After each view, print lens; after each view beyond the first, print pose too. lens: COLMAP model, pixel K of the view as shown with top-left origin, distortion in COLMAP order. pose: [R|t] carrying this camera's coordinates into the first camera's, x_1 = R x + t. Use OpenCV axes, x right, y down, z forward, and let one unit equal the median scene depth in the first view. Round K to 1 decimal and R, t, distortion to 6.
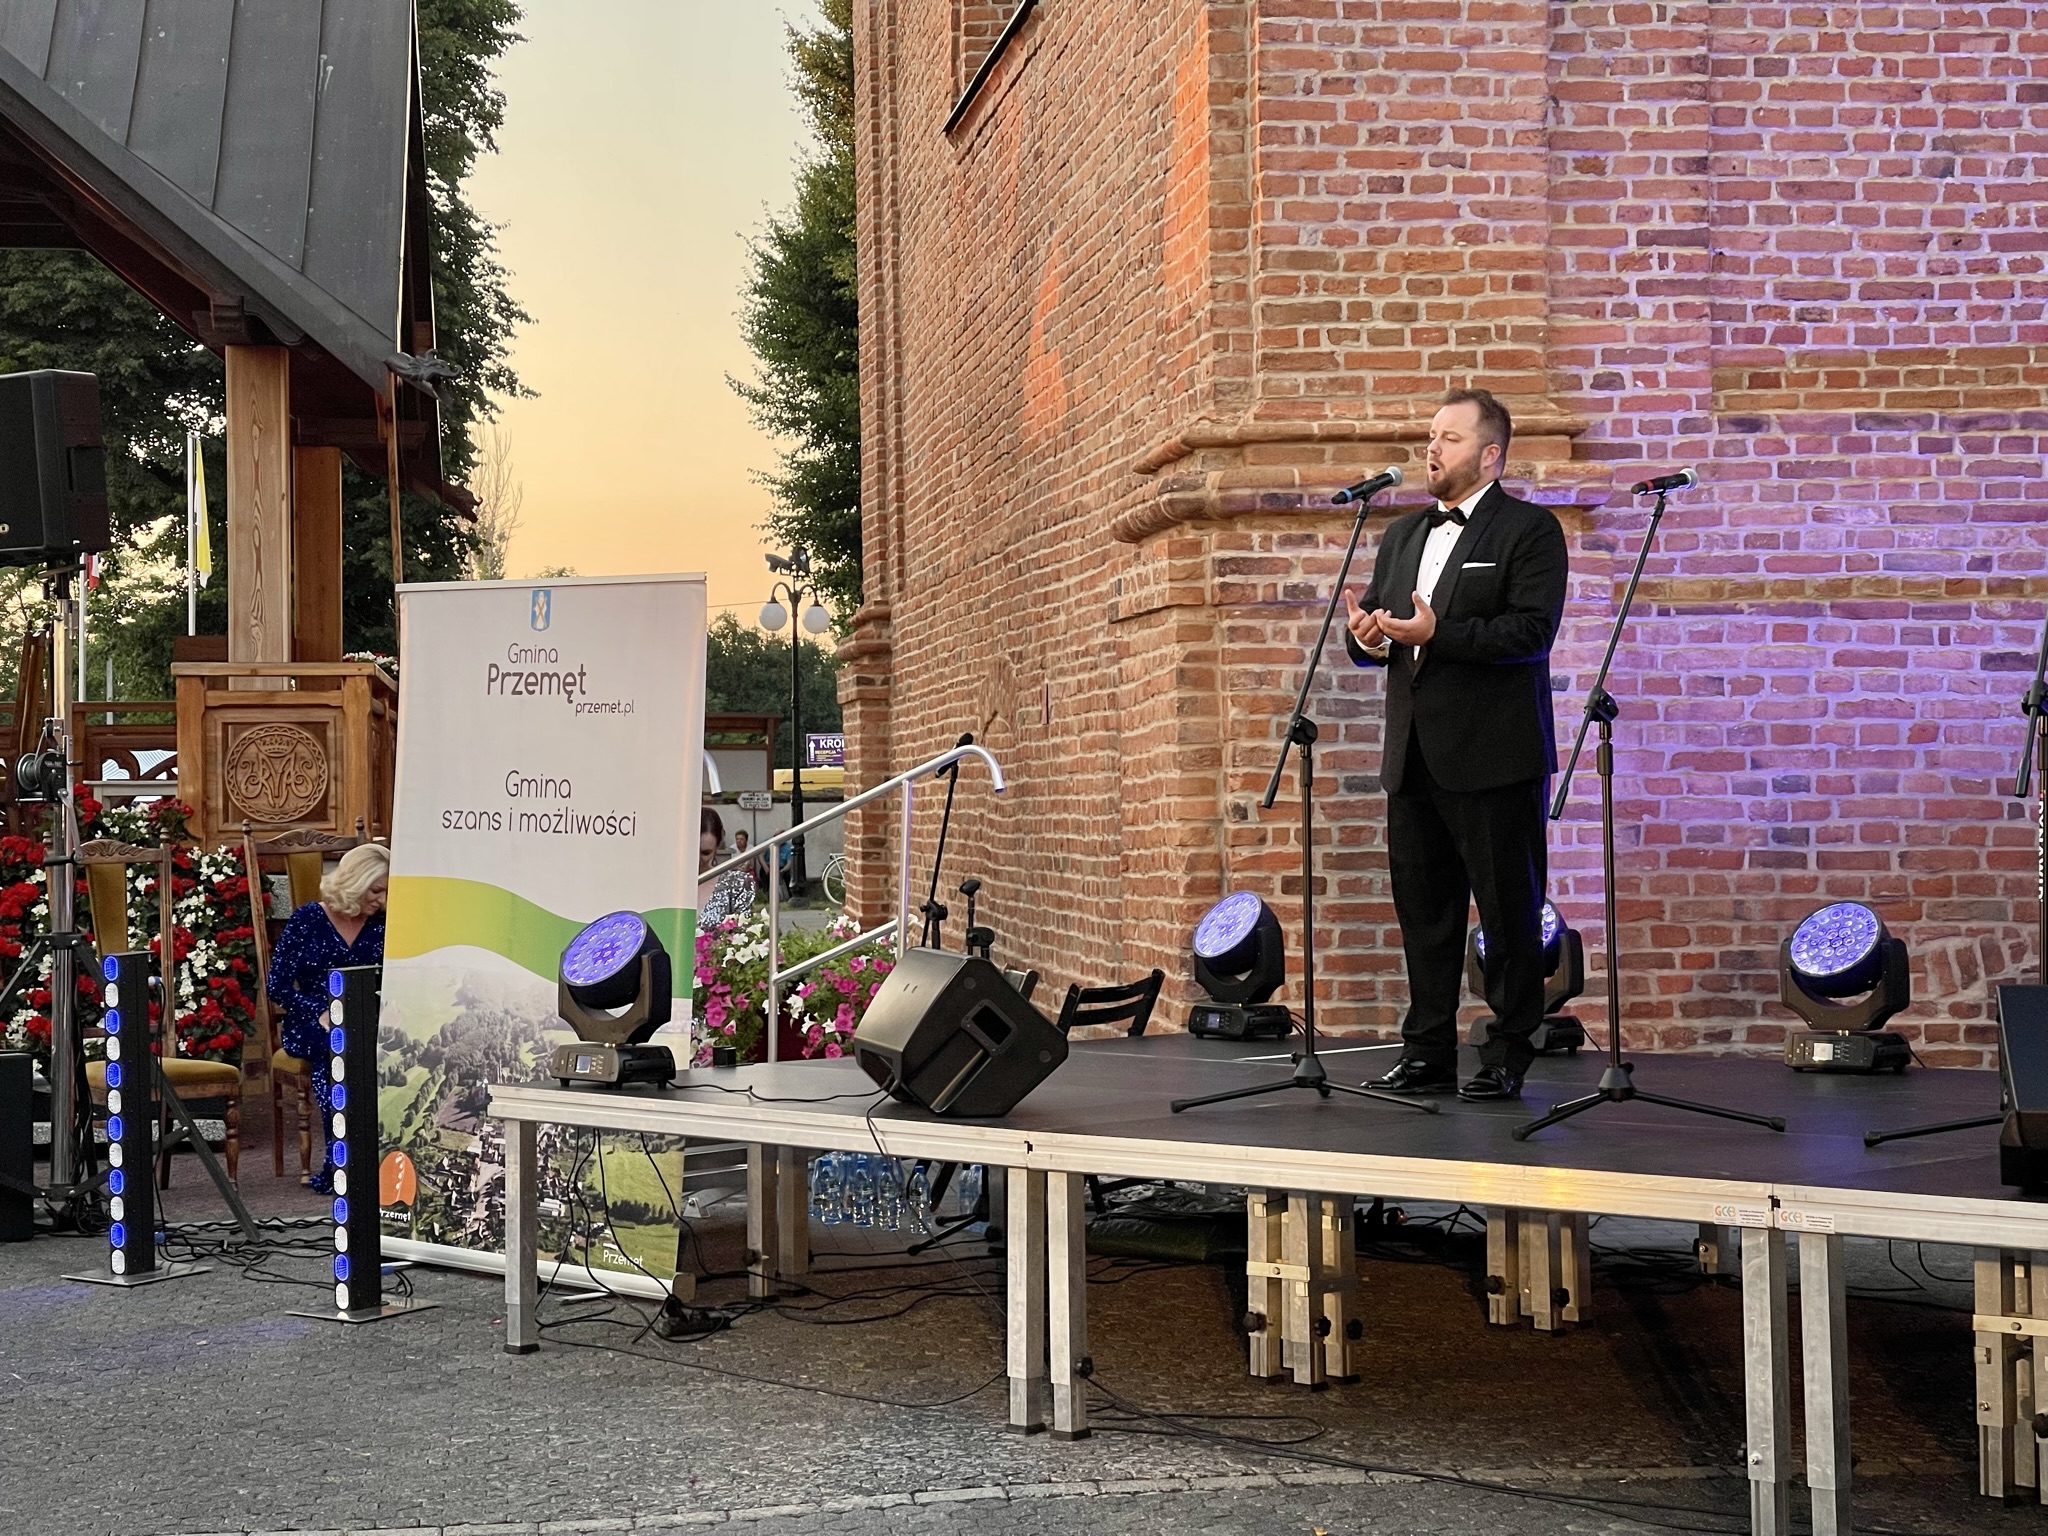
lens RADIAL K [[3749.4, 0, 996.0], [0, 3749.4, 735.0], [0, 0, 1]] dist [0.233520, 0.000000]
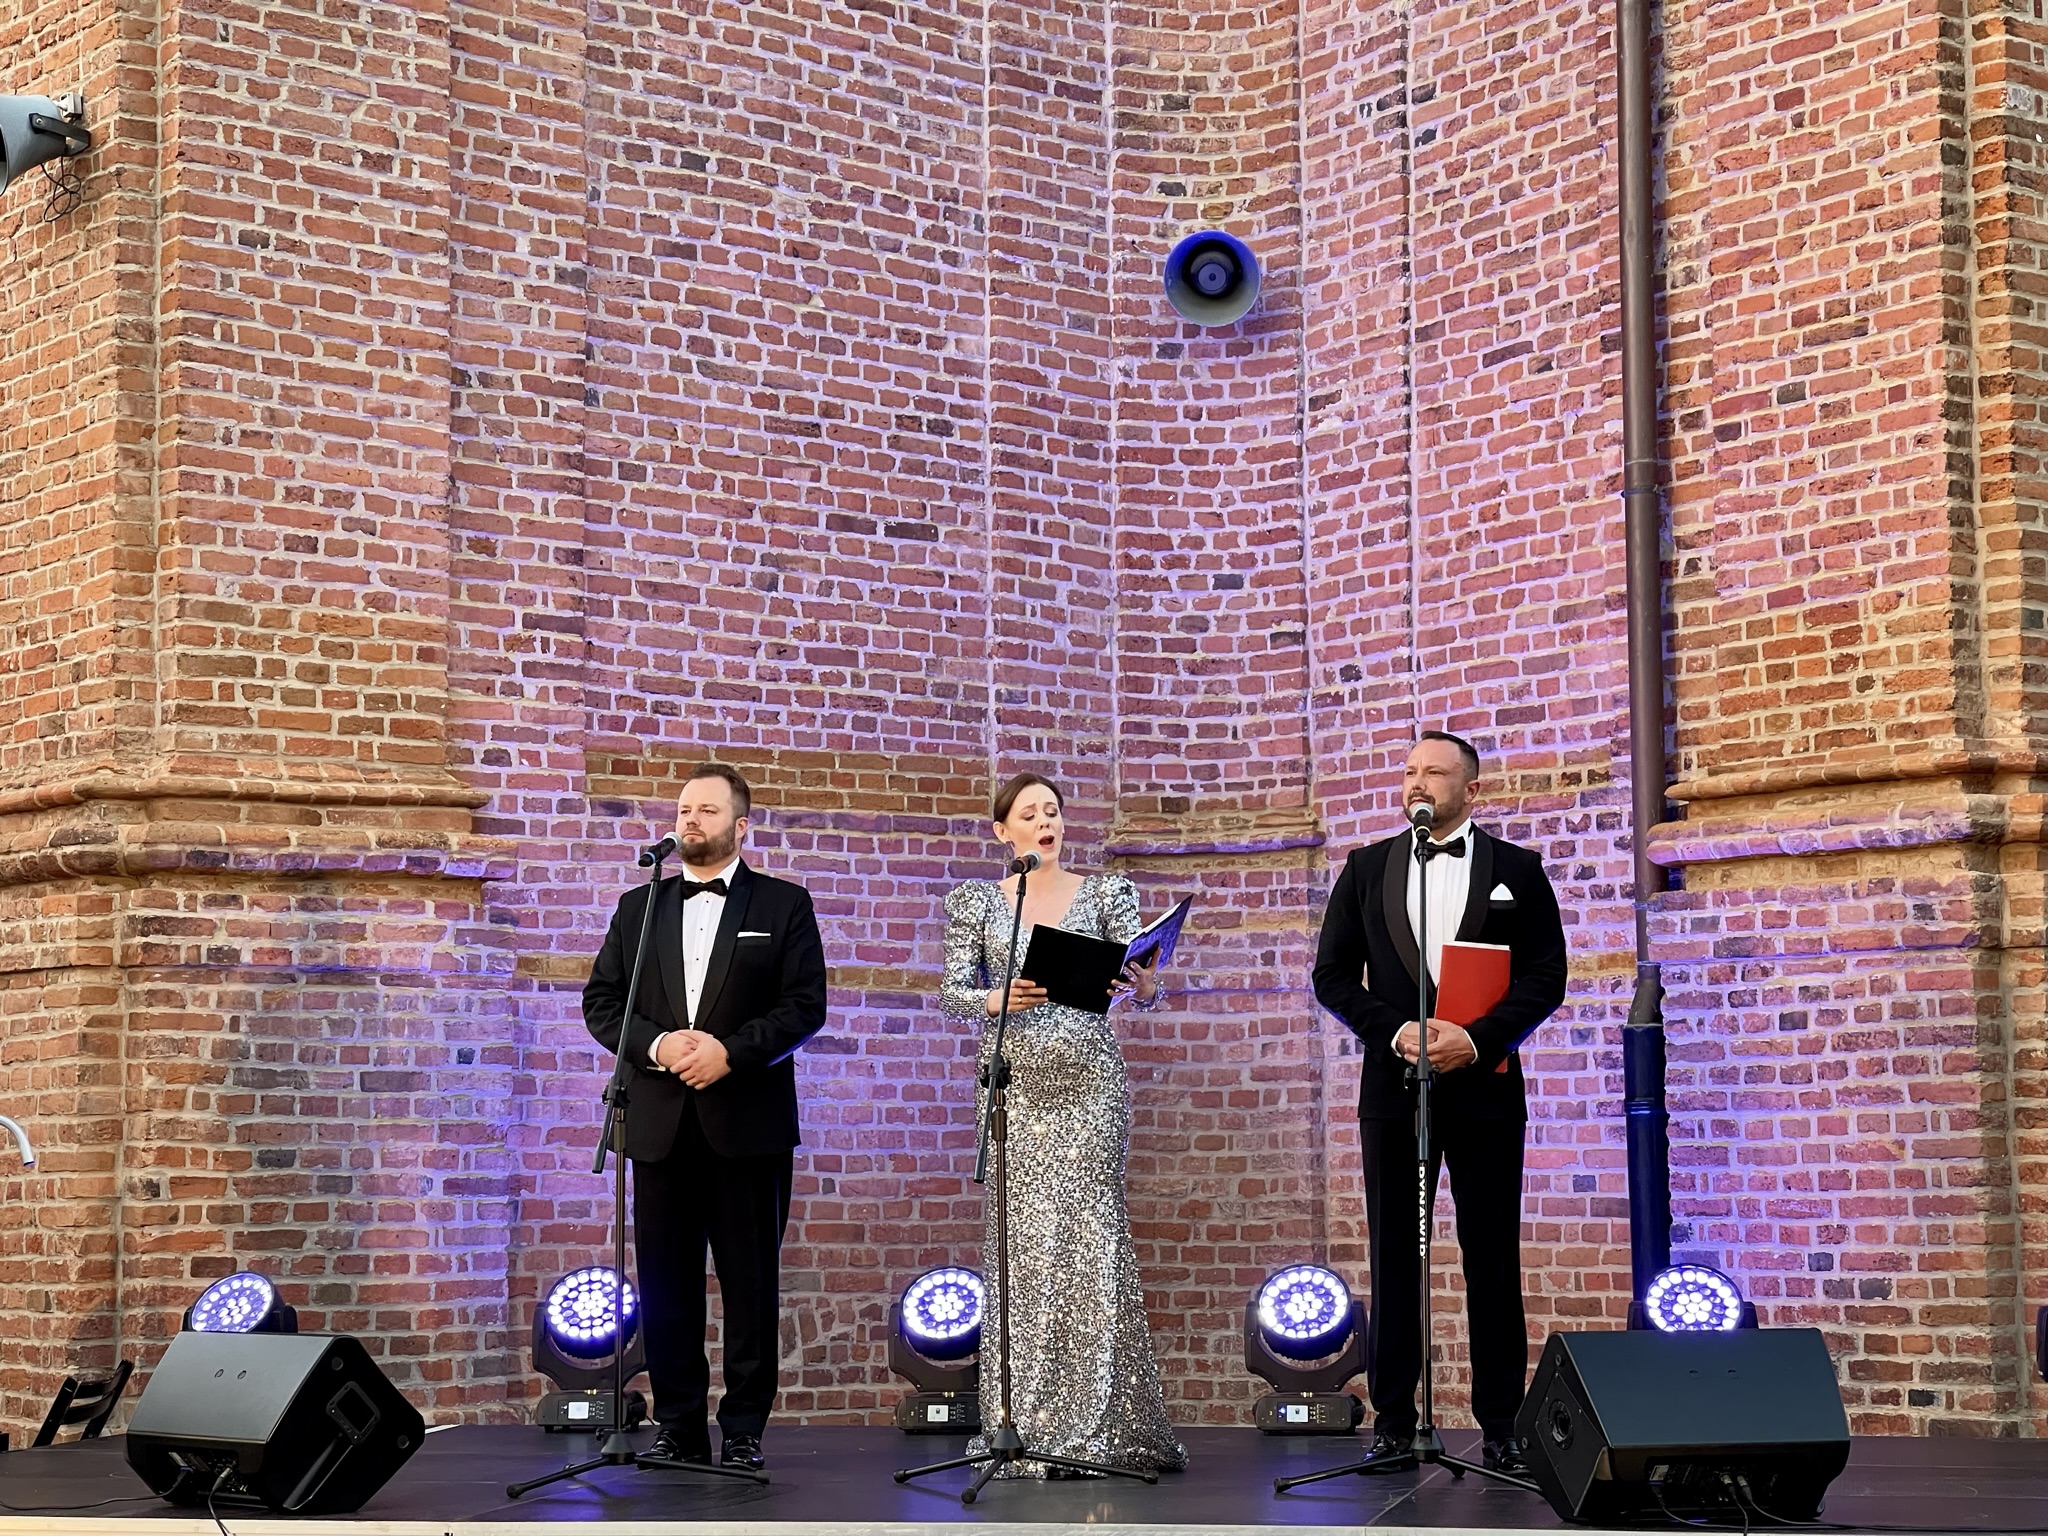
lens RADIAL K [[3749.4, 0, 1012.2], [0, 3749.4, 759.7], [0, 0, 1]] dist [0.233520, 0.000000]
pose [[0.850239, 0.062778, 0.522639, -0.249414], [-0.011647, 0.994863, -0.100554, 0.006803], [-0.526267, 0.079408, 0.846603, 0.074916]]
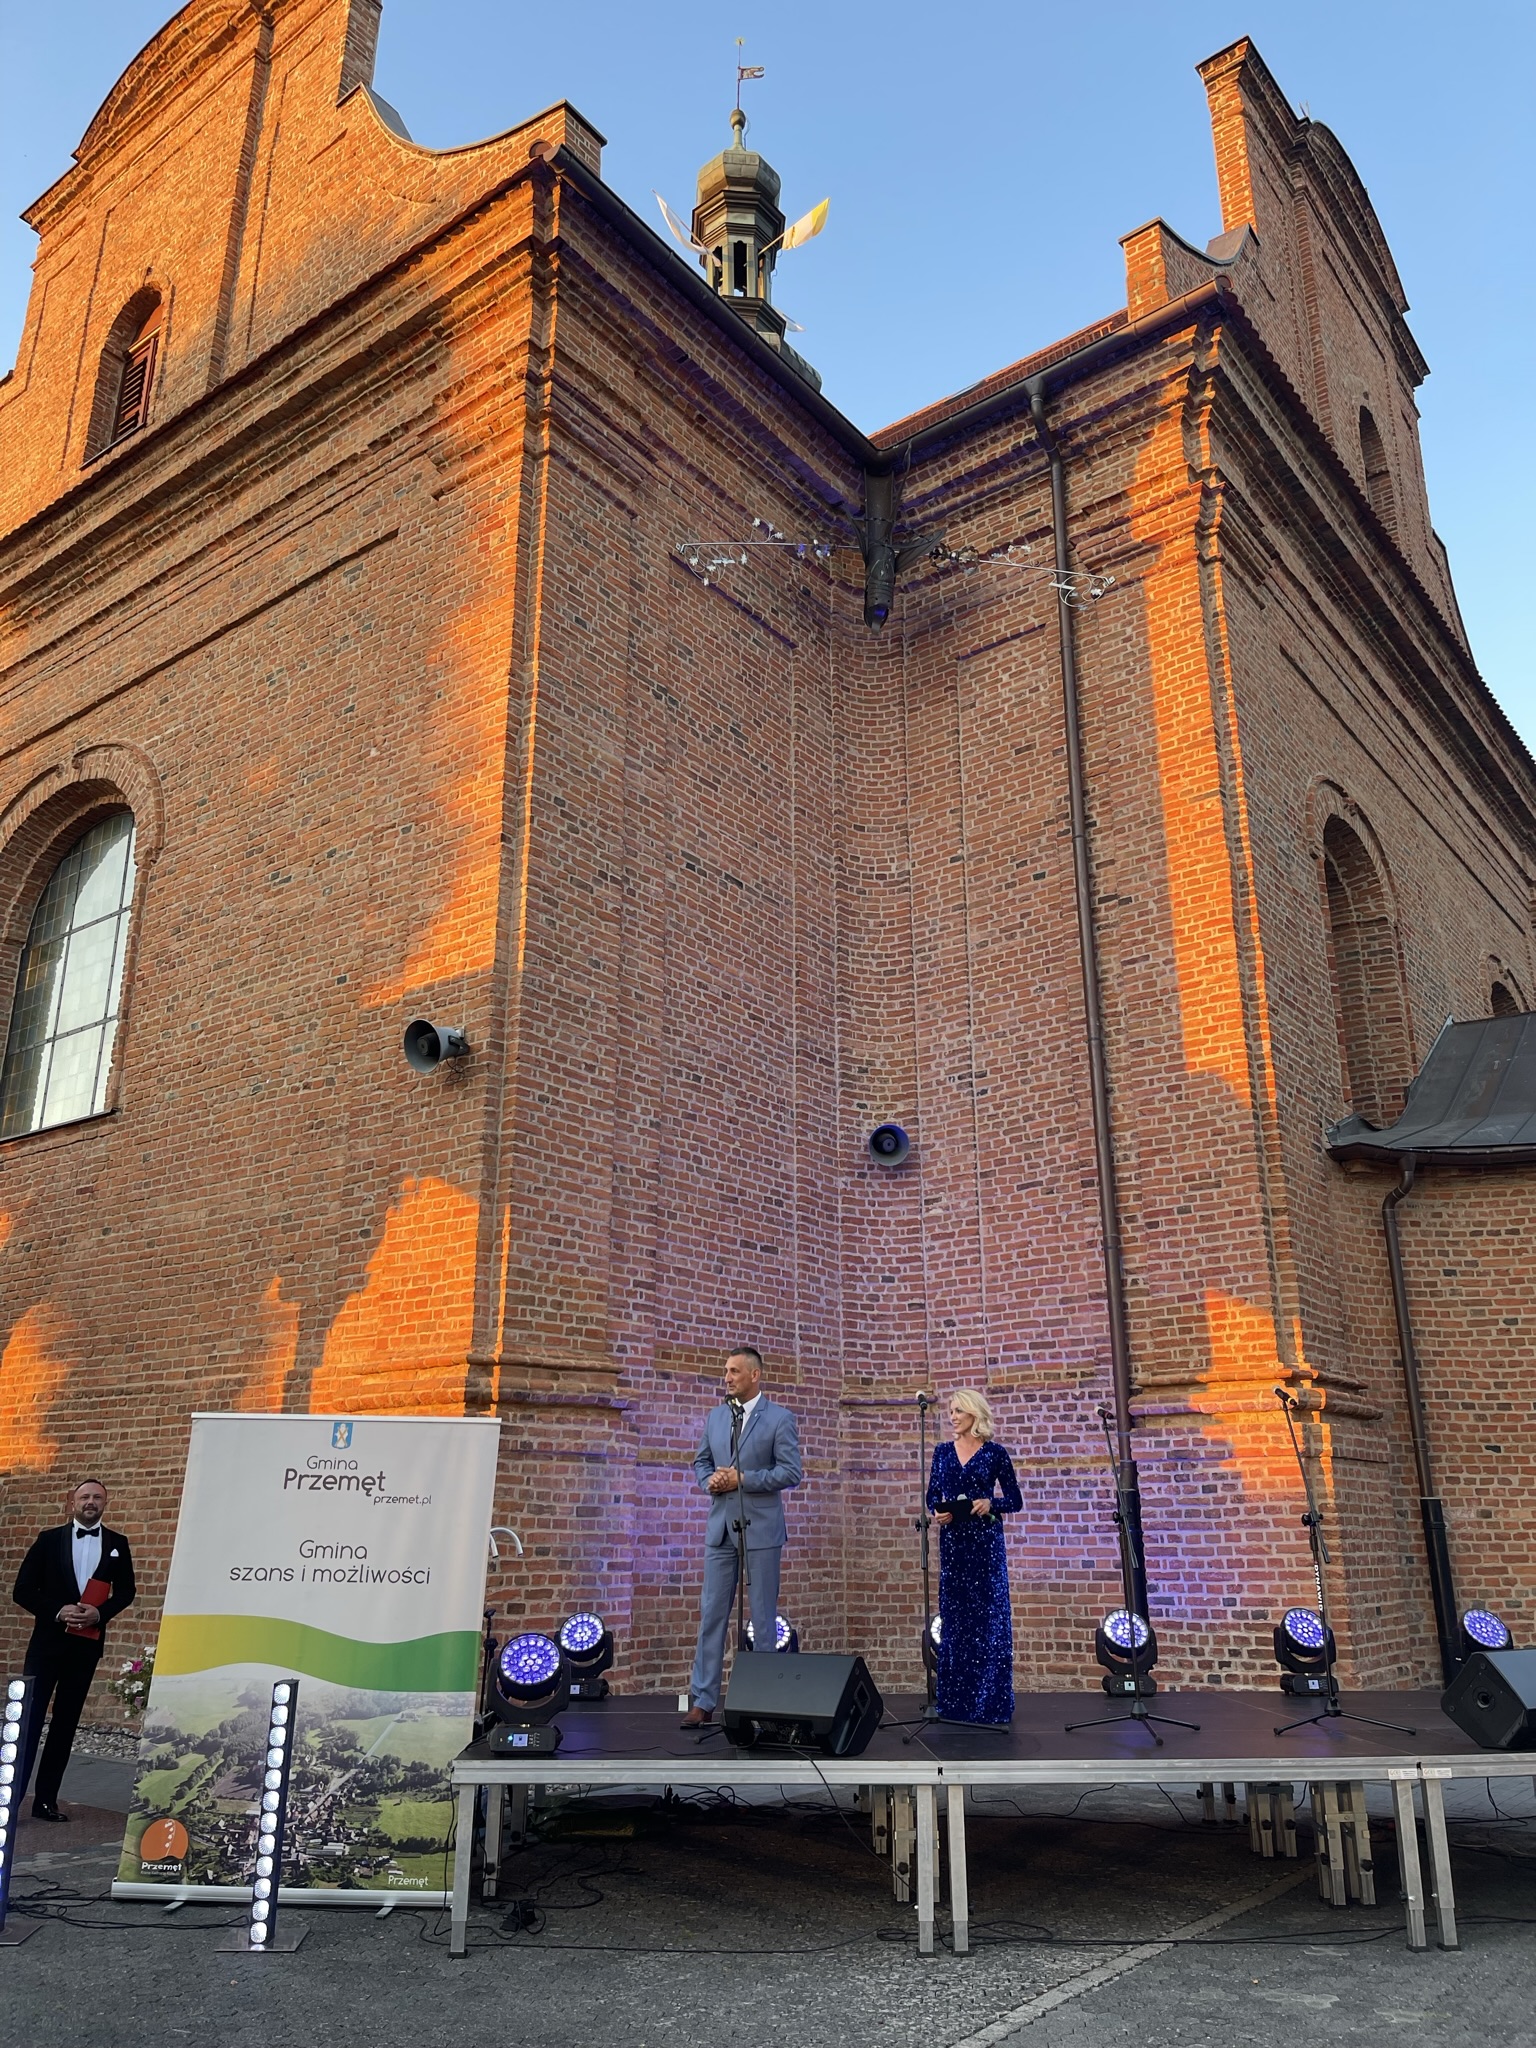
lens RADIAL K [[1536.5, 0, 775.6], [0, 1536.5, 1029.9], [0, 0, 1]] dist [0.065958, -0.083484]
pose [[0.692888, 0.235919, 0.681357, -0.413394], [-0.016834, 0.949993, -0.311816, 0.004770], [-0.720848, 0.204584, 0.662211, 0.331061]]
